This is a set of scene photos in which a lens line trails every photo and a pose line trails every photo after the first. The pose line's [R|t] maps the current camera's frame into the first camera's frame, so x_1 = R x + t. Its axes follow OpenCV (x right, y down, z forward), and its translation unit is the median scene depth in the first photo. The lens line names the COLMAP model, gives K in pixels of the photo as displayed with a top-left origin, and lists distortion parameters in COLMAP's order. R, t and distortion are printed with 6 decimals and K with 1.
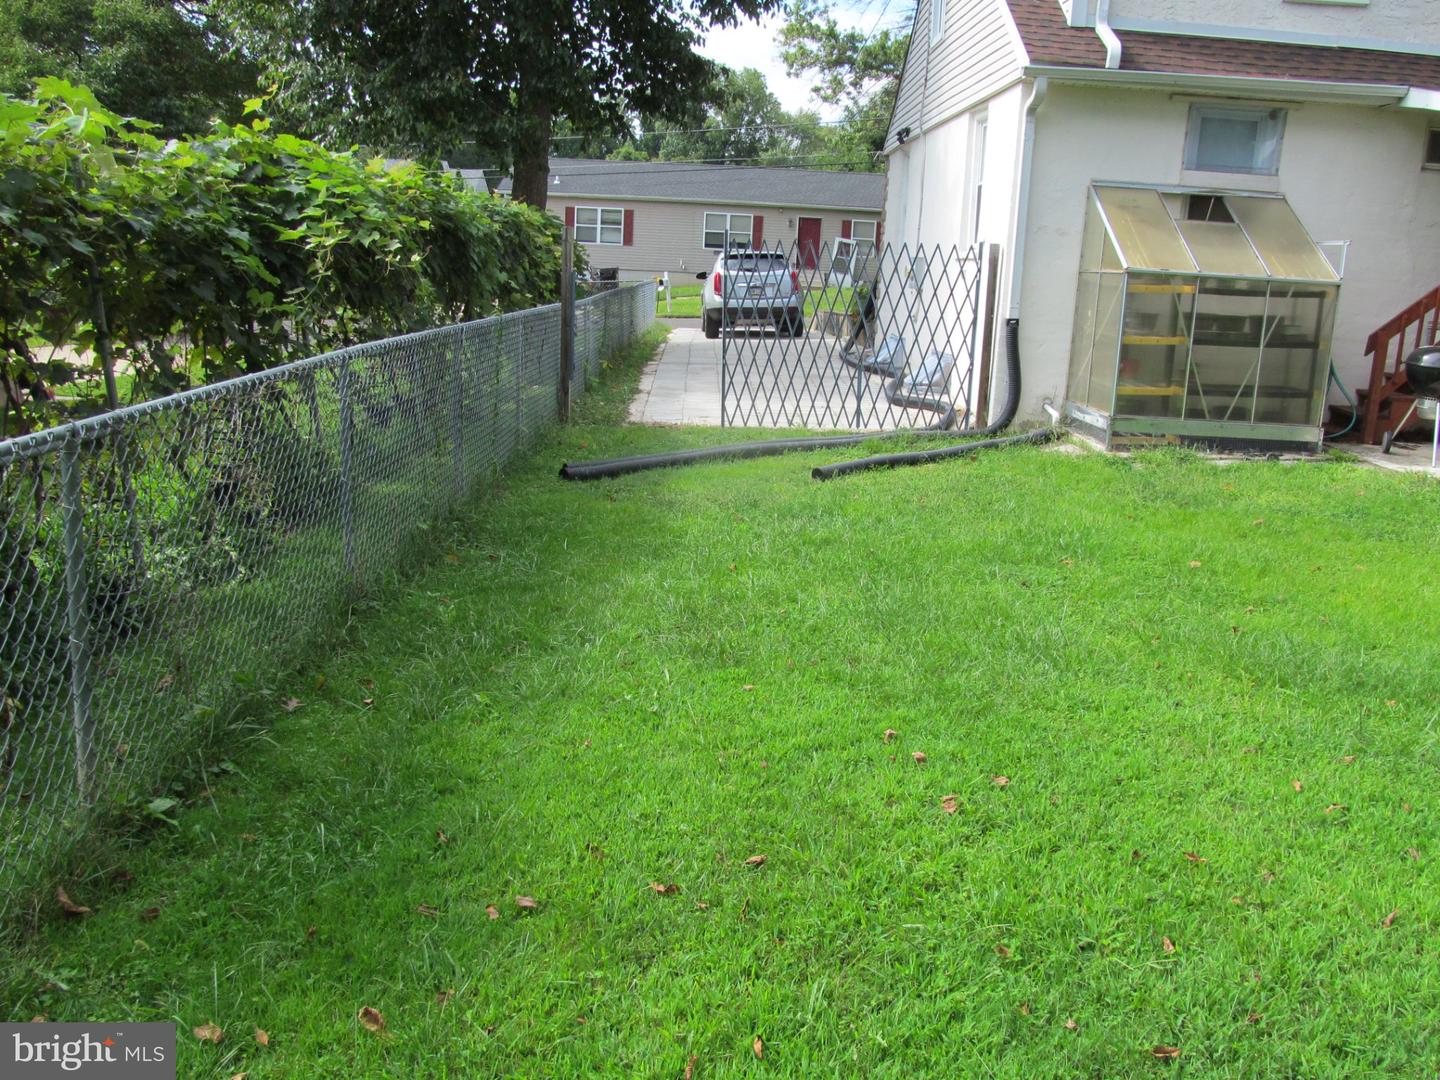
lens RADIAL K [[1191.2, 0, 716.9], [0, 1191.2, 535.4], [0, 0, 1]] dist [-0.067644, 0.025771]
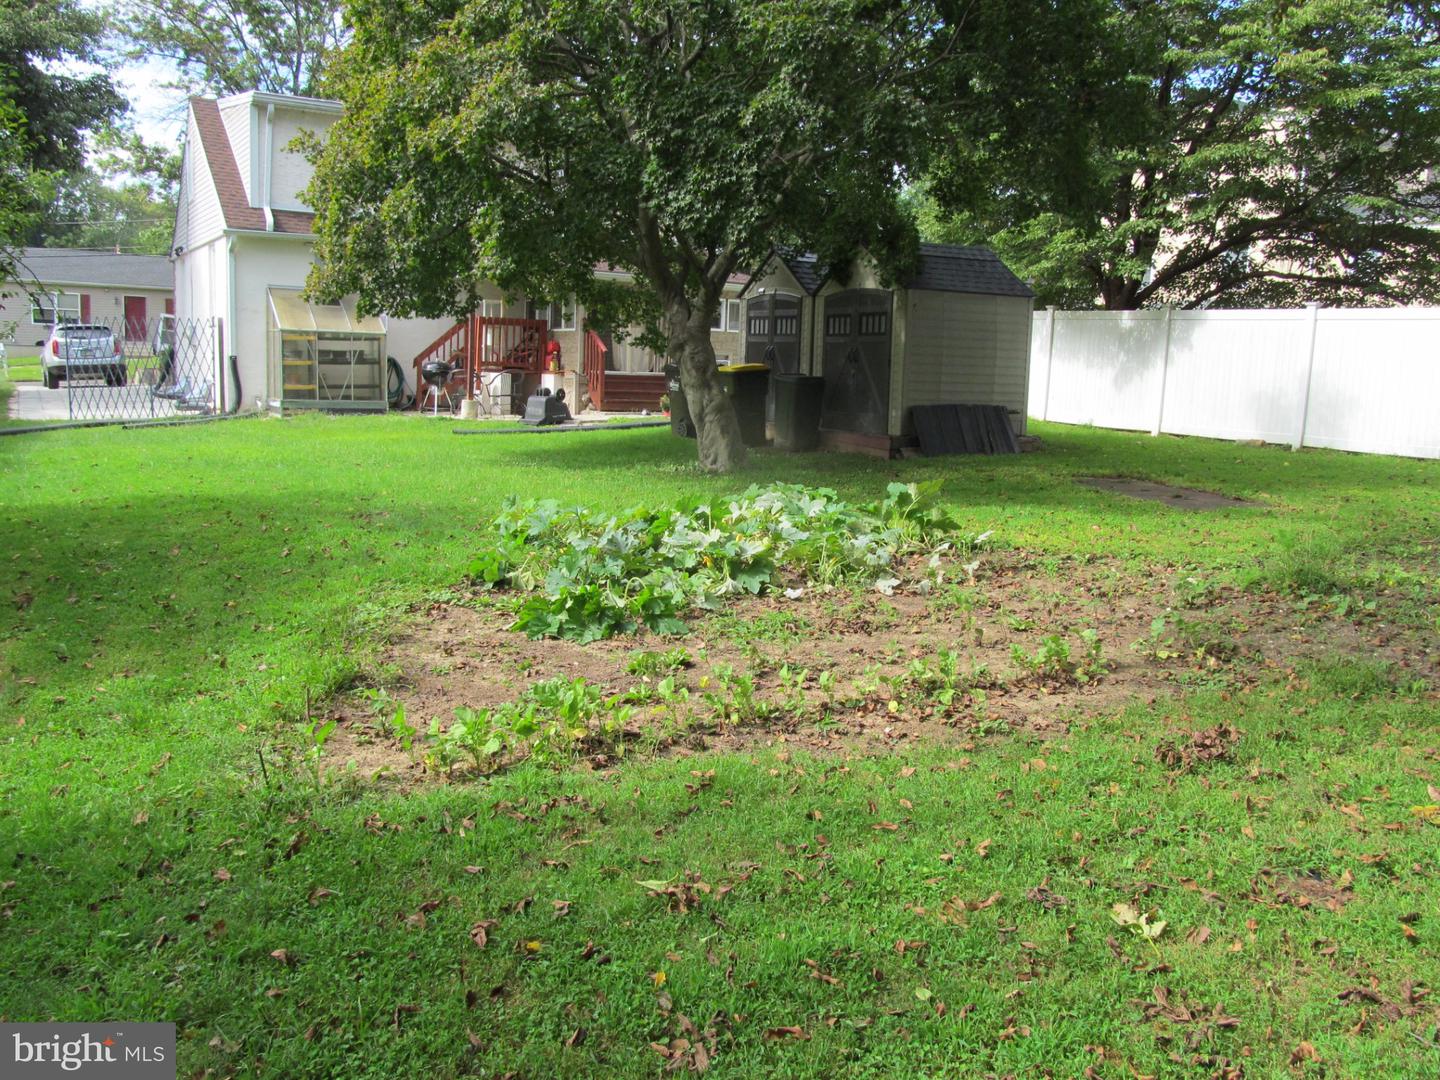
lens RADIAL K [[1191.2, 0, 711.0], [0, 1191.2, 536.6], [0, 0, 1]] dist [-0.067644, 0.025771]
pose [[0.869526, -0.085058, 0.486507, -0.030662], [0.113561, 0.993098, -0.029338, 0.258649], [-0.480654, 0.080758, 0.873184, -1.043300]]
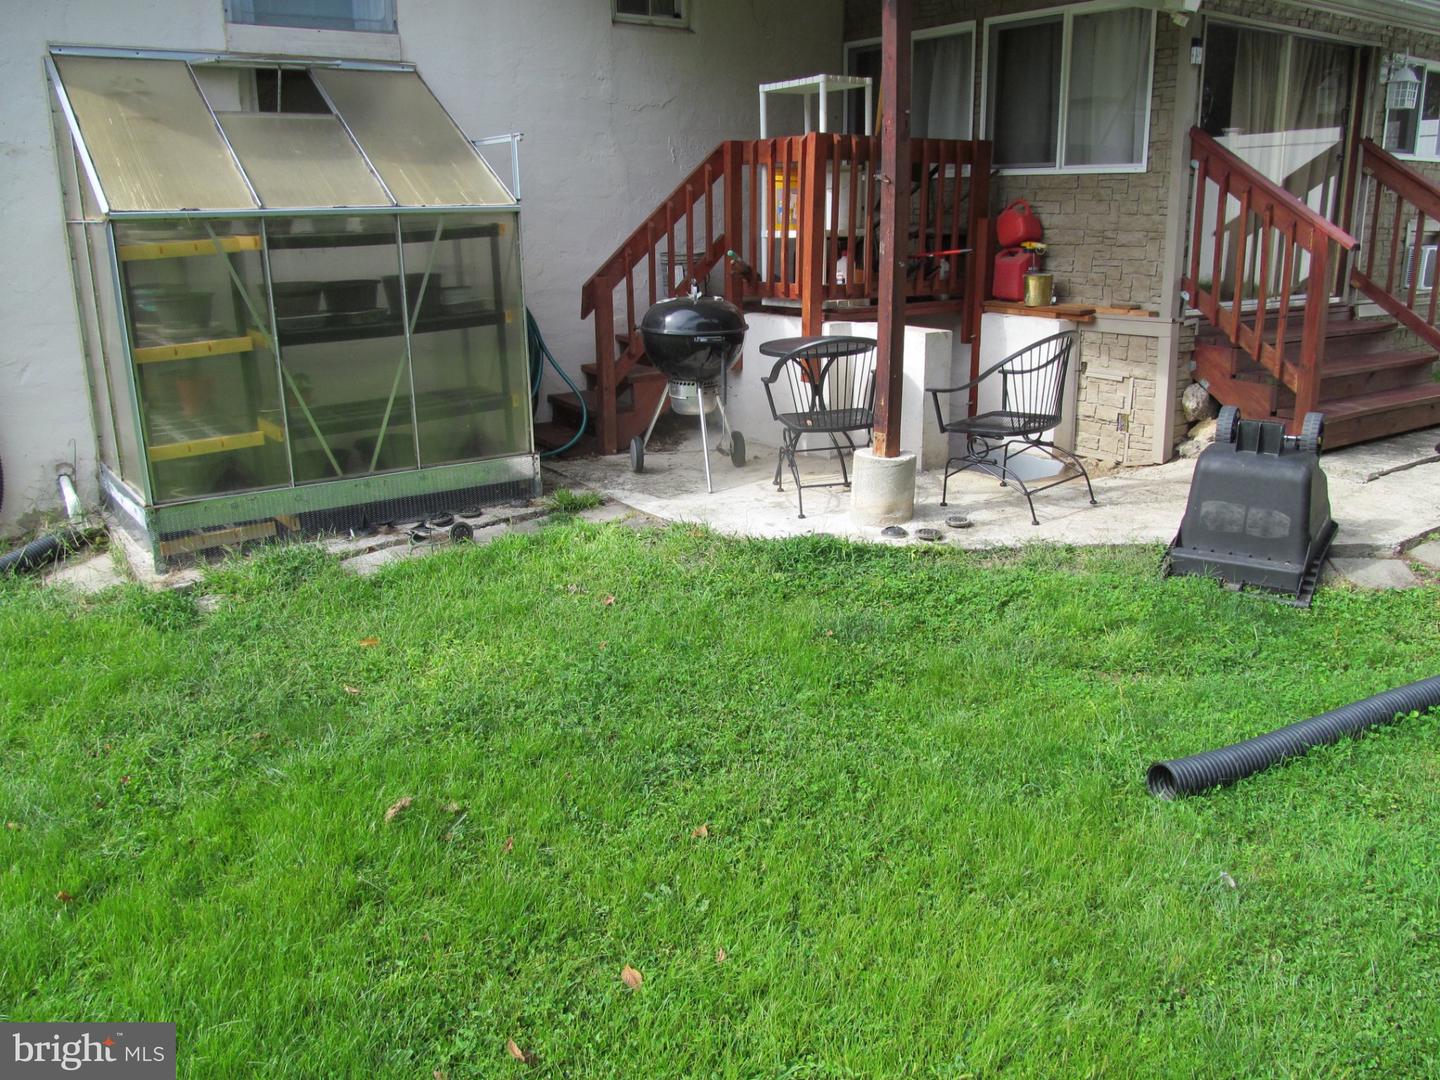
lens RADIAL K [[1191.2, 0, 726.3], [0, 1191.2, 536.9], [0, 0, 1]] dist [-0.067644, 0.025771]
pose [[0.822199, -0.204432, 0.531221, 0.249108], [0.173438, 0.978876, 0.108266, -0.092822], [-0.542133, 0.003118, 0.840287, 0.410551]]
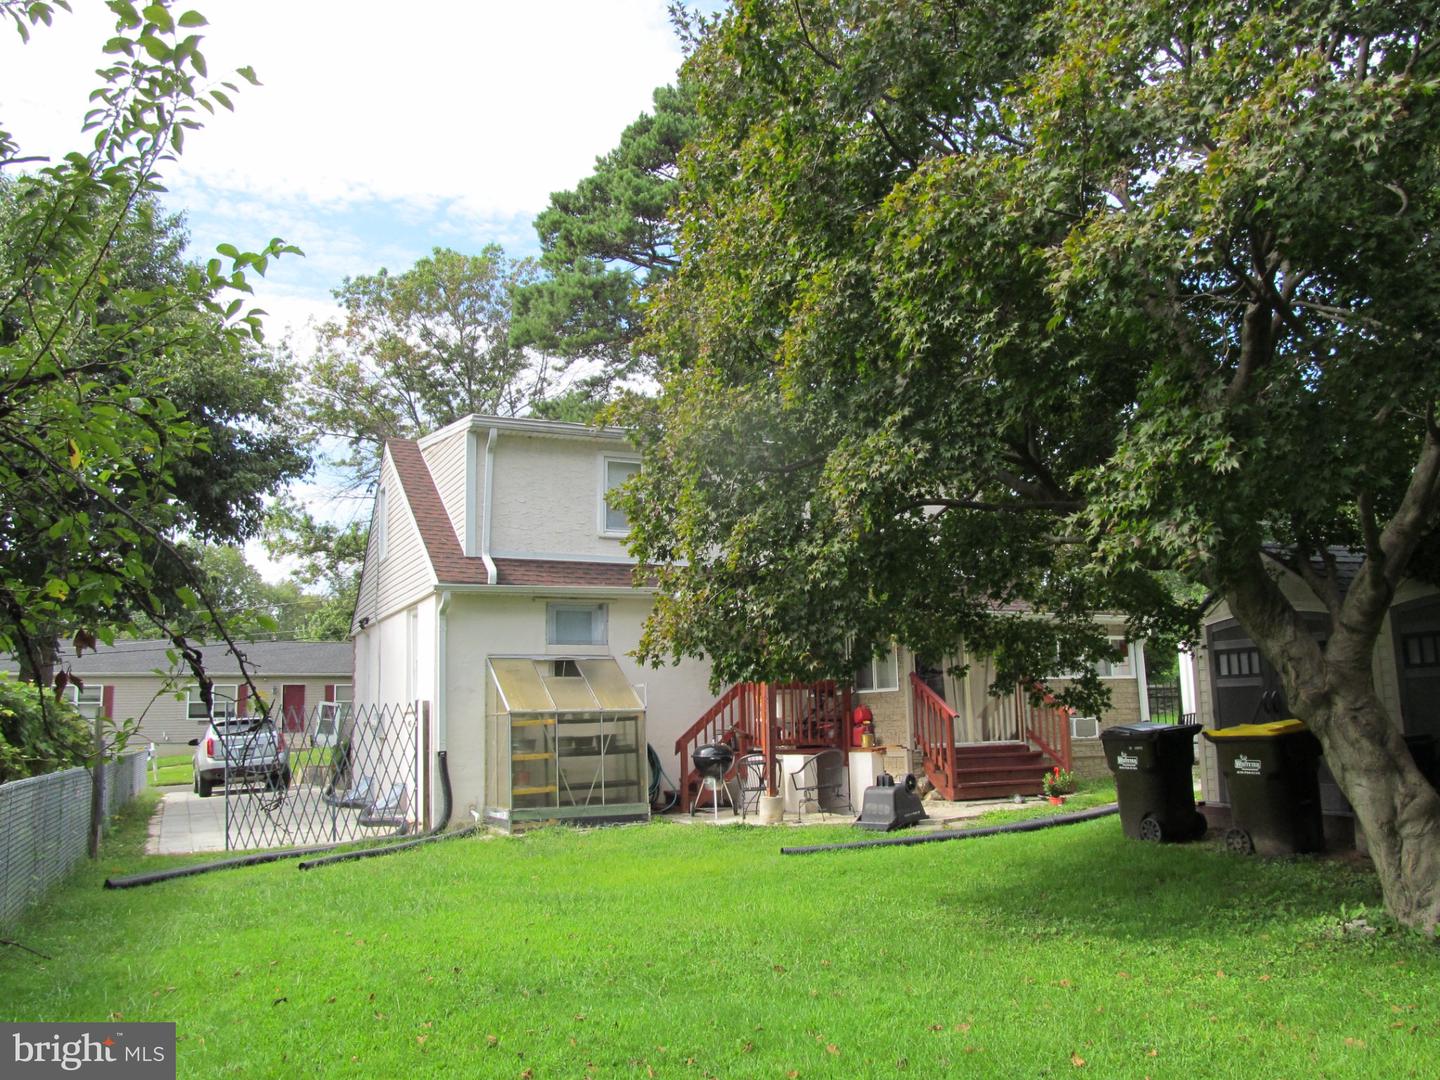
lens RADIAL K [[1191.2, 0, 714.0], [0, 1191.2, 527.4], [0, 0, 1]] dist [-0.067644, 0.025771]
pose [[0.914110, -0.003015, 0.405455, -0.029078], [0.154982, 0.926639, -0.342522, 0.109340], [-0.374677, 0.375941, 0.847517, -0.445147]]
